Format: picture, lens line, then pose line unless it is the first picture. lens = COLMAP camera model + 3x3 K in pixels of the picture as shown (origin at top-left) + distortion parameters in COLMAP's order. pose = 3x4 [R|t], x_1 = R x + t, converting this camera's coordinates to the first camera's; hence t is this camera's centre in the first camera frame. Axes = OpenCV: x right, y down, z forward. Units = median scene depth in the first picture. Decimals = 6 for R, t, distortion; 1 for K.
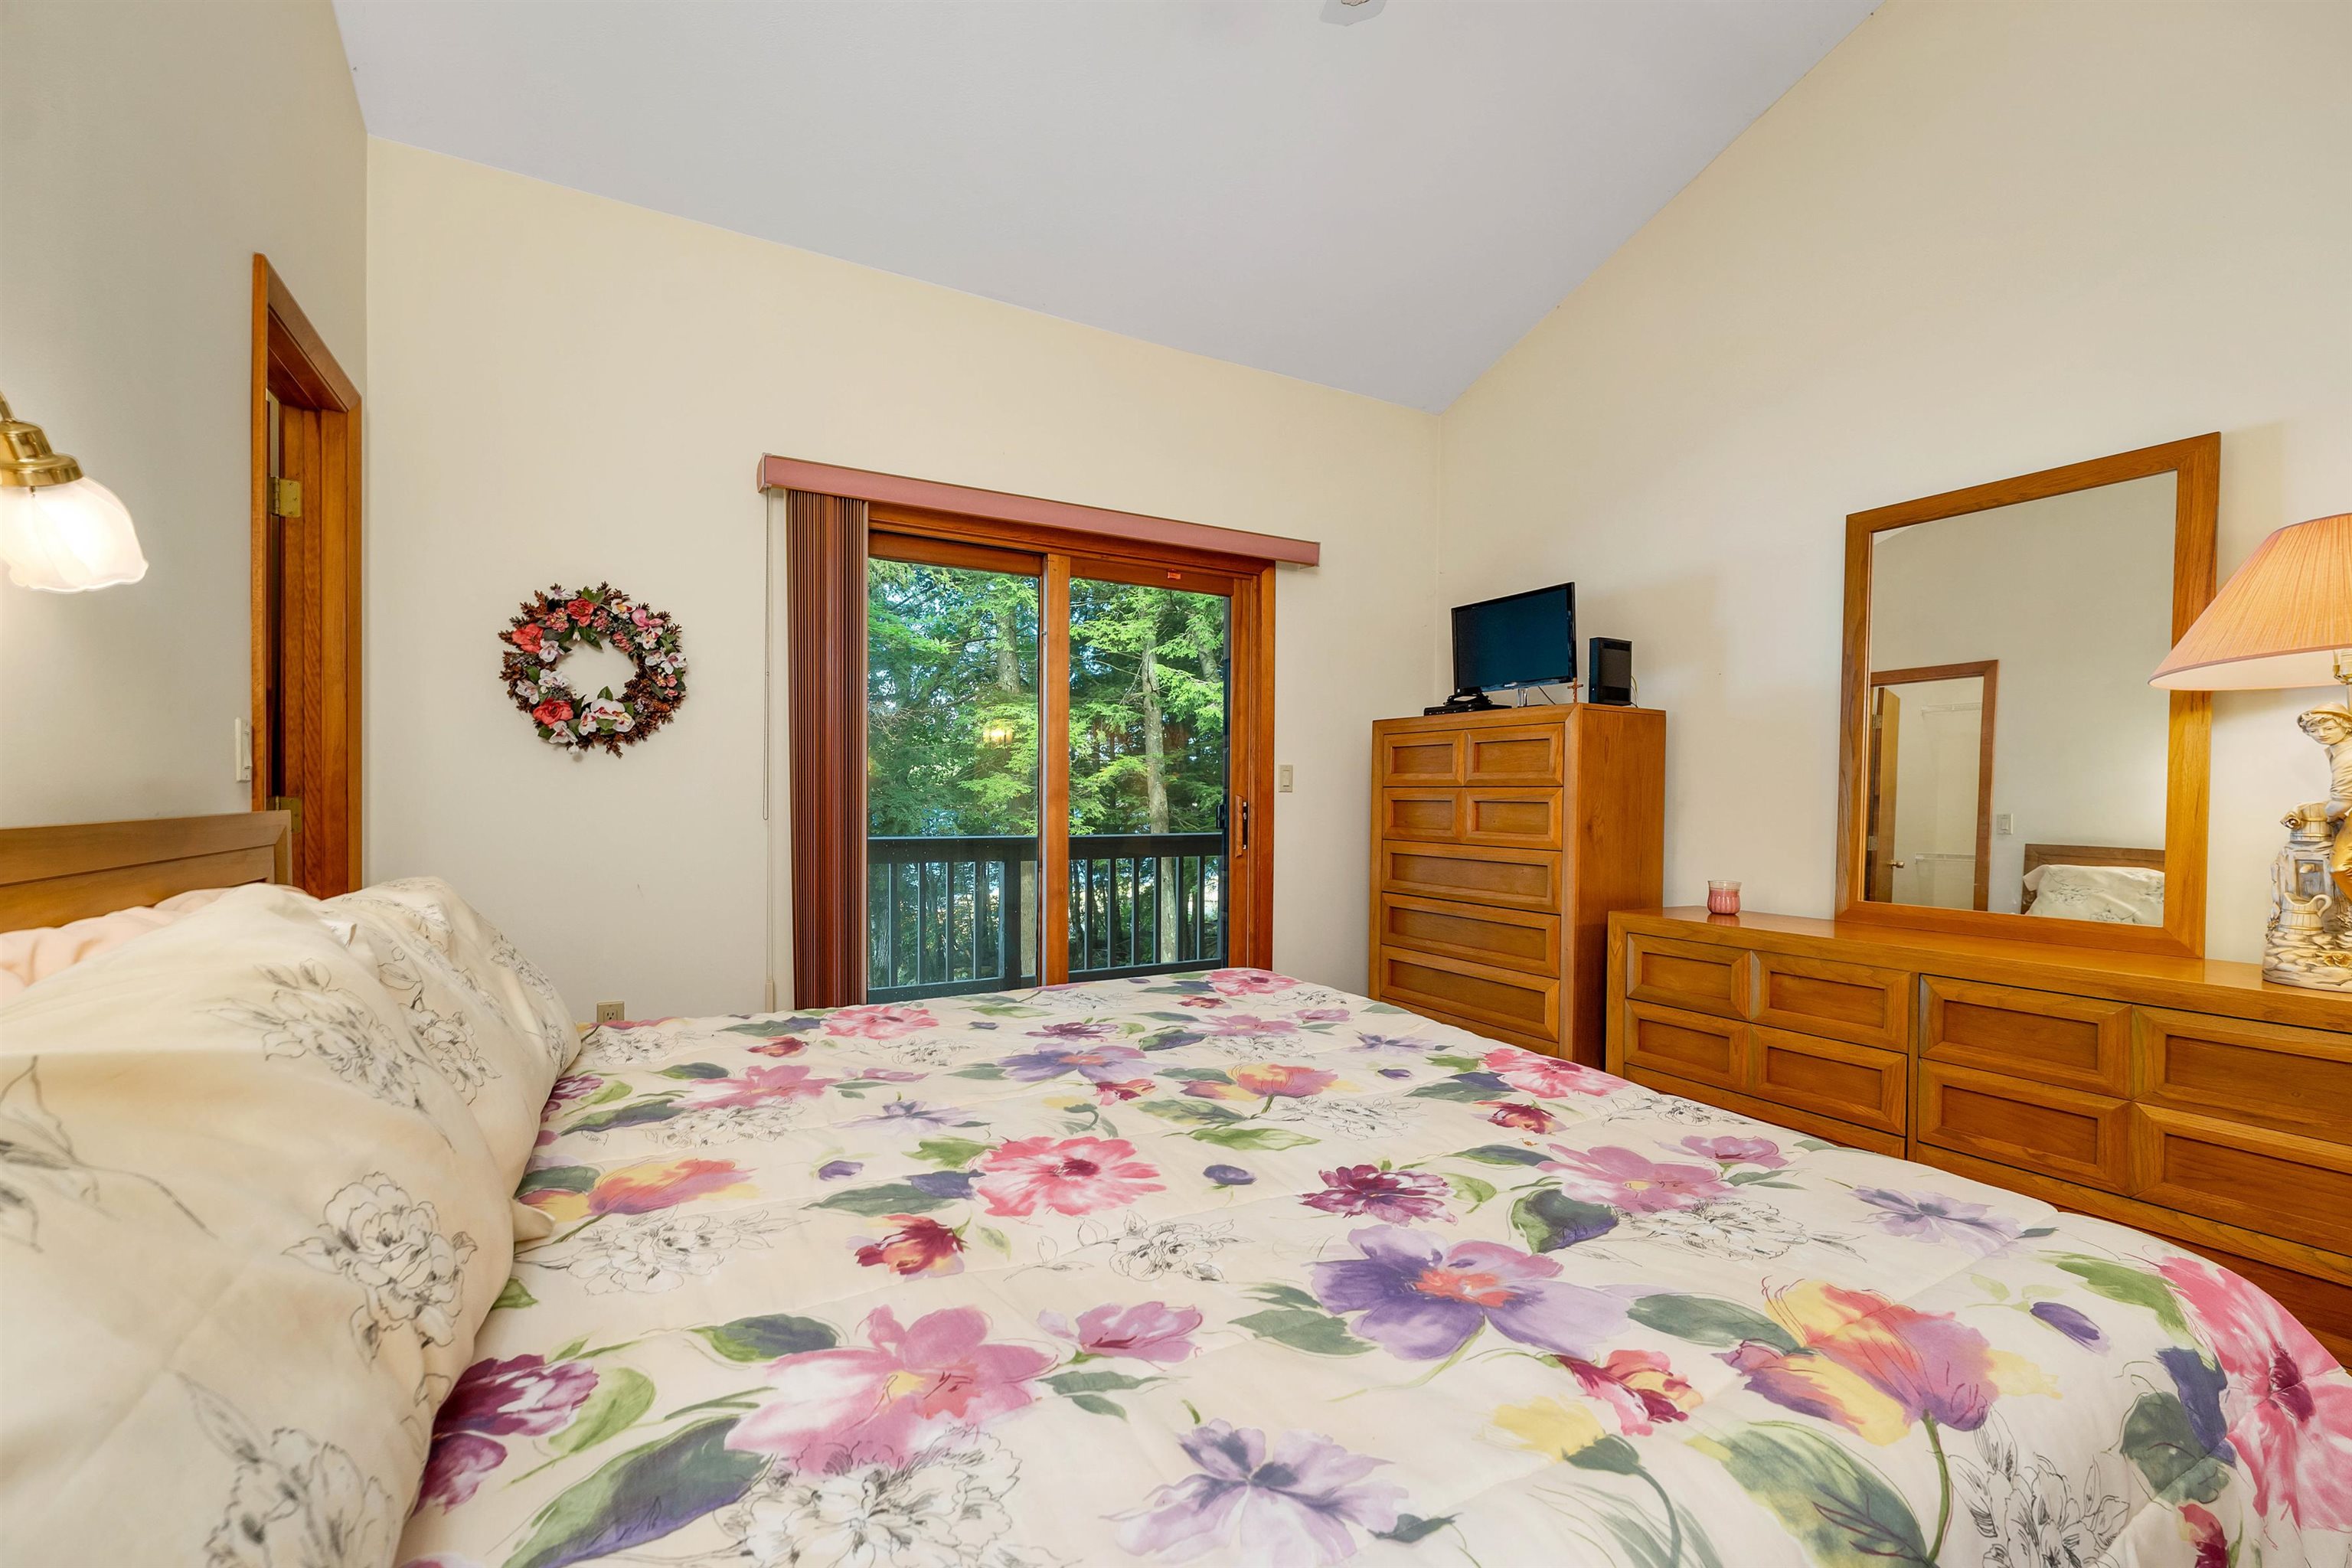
lens RADIAL K [[958.6, 0, 1186.2], [0, 958.6, 769.7], [0, 0, 1]] dist [0.001165, -0.000130]
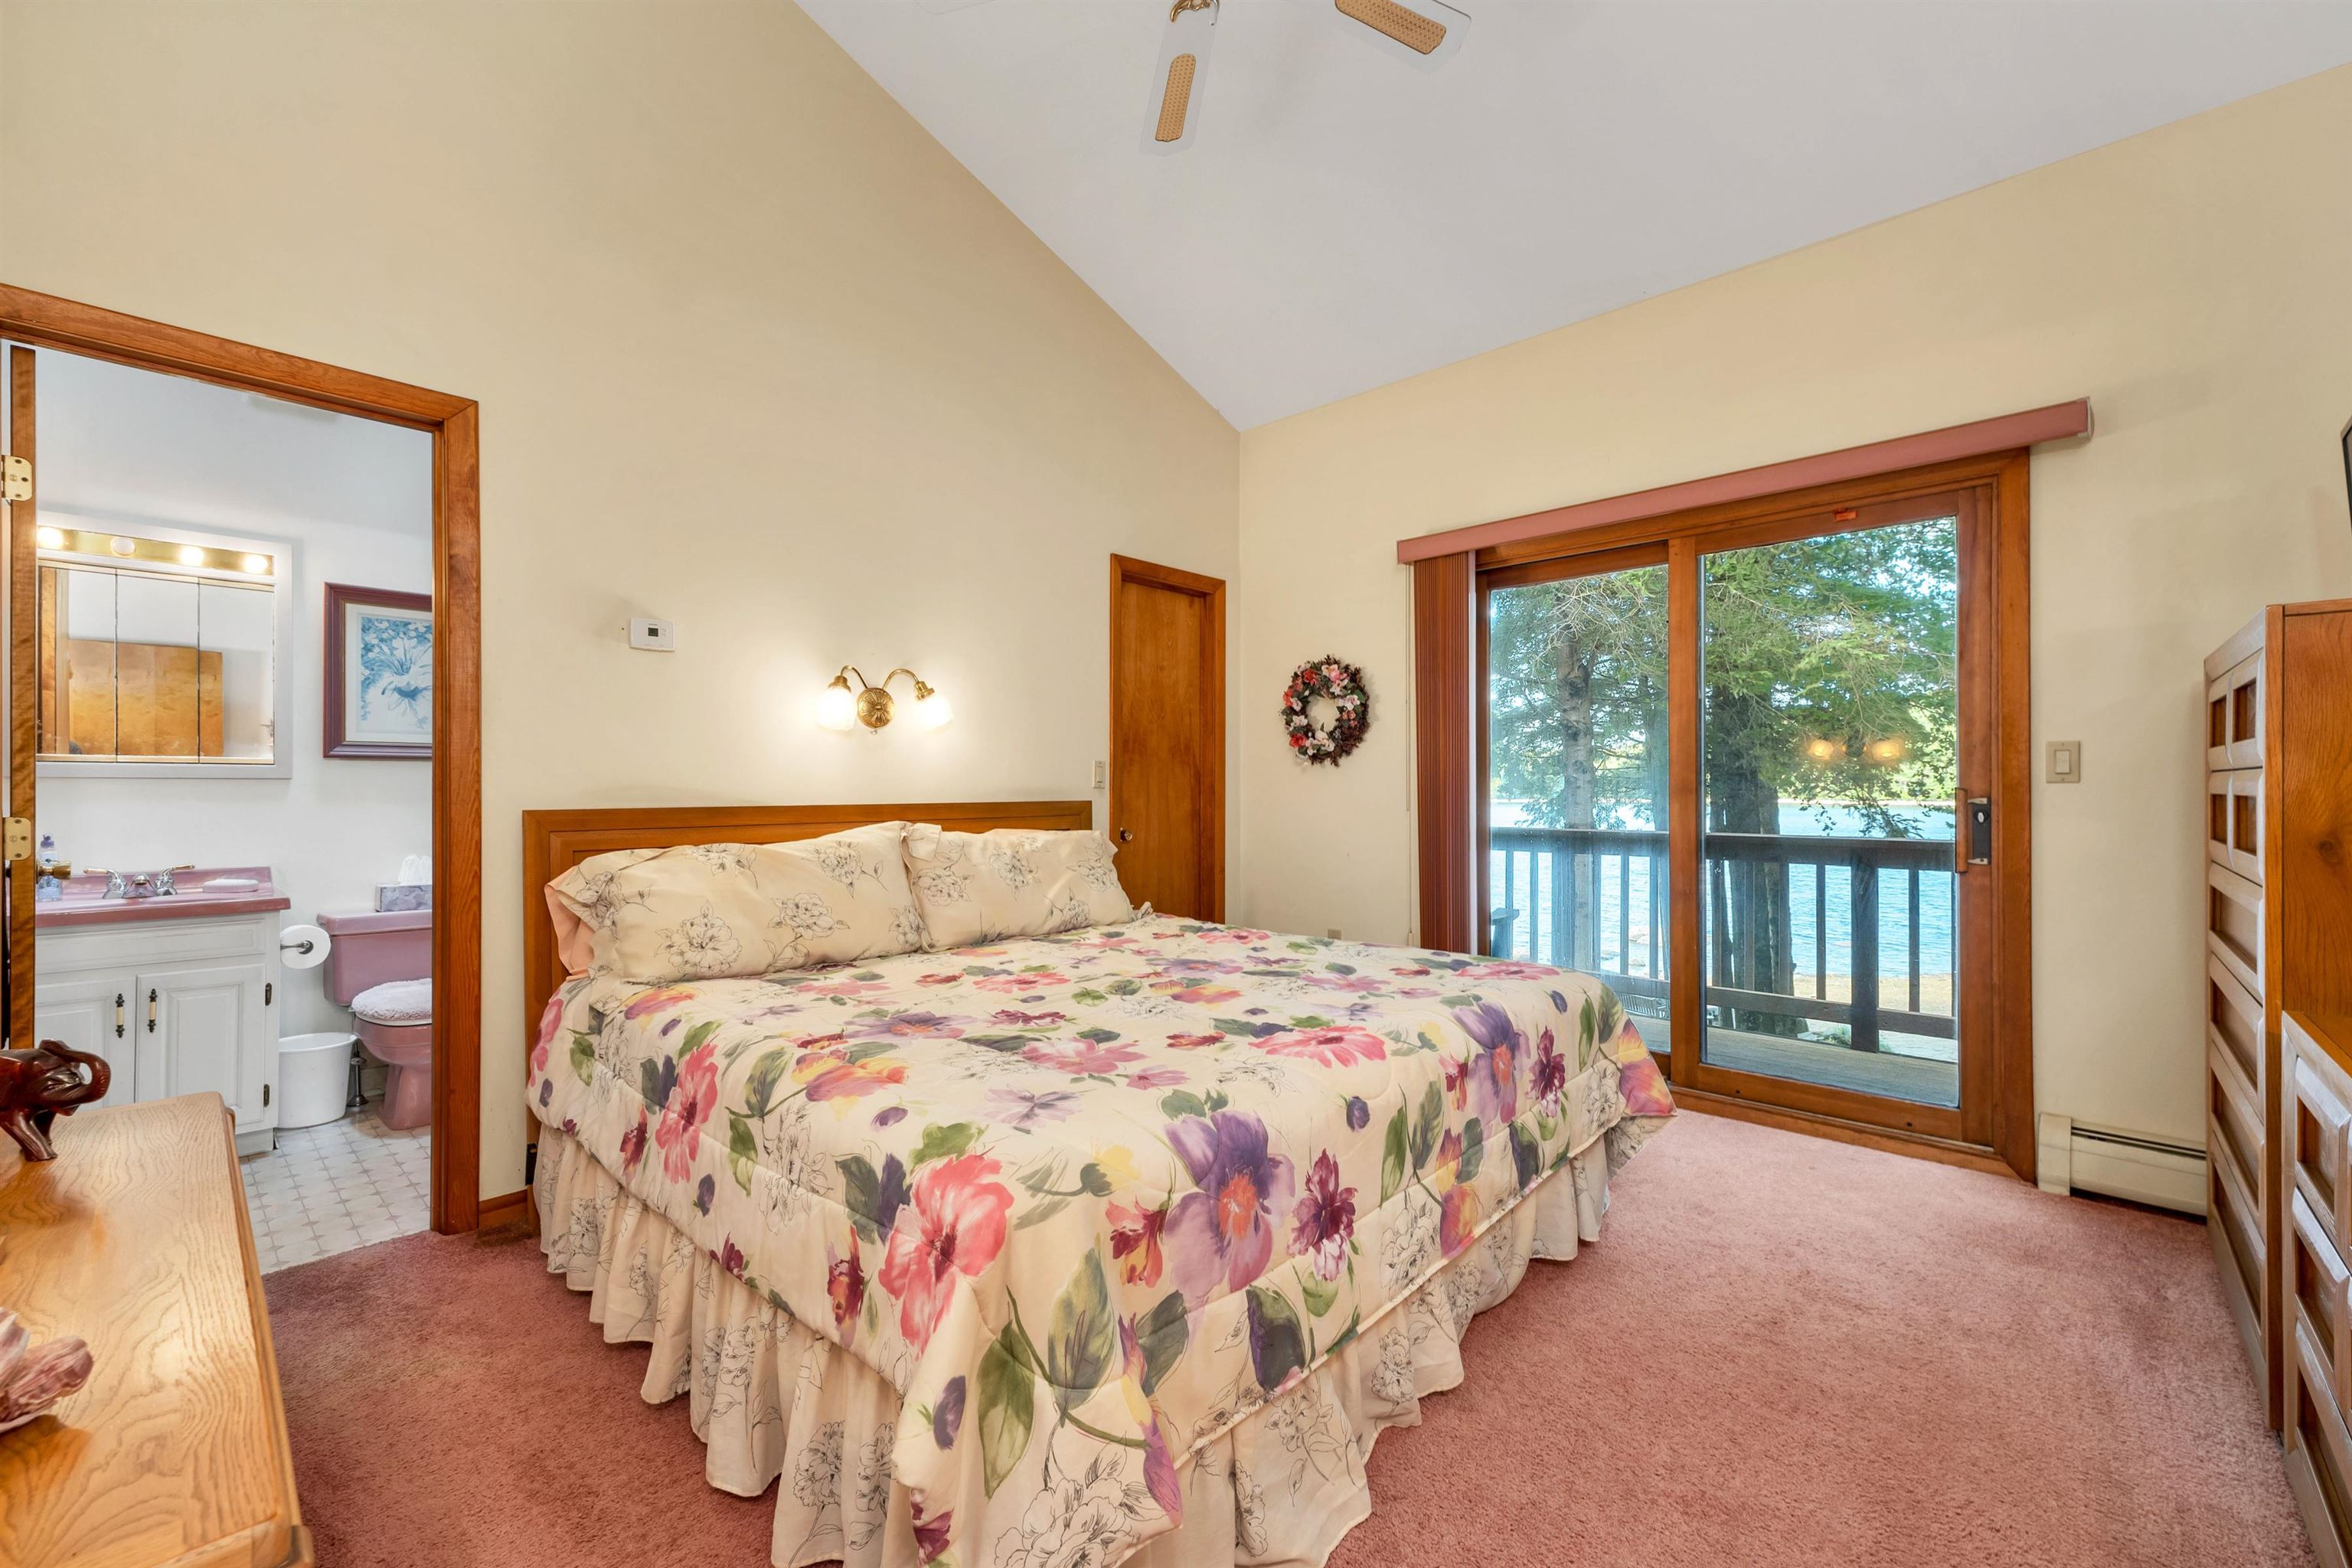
lens RADIAL K [[958.6, 0, 1186.2], [0, 958.6, 769.7], [0, 0, 1]] dist [0.001165, -0.000130]
pose [[0.319276, -0.028320, -0.947238, 0.792519], [0.031377, 0.999321, -0.019301, 0.012179], [0.947142, -0.023559, 0.319948, 0.293498]]
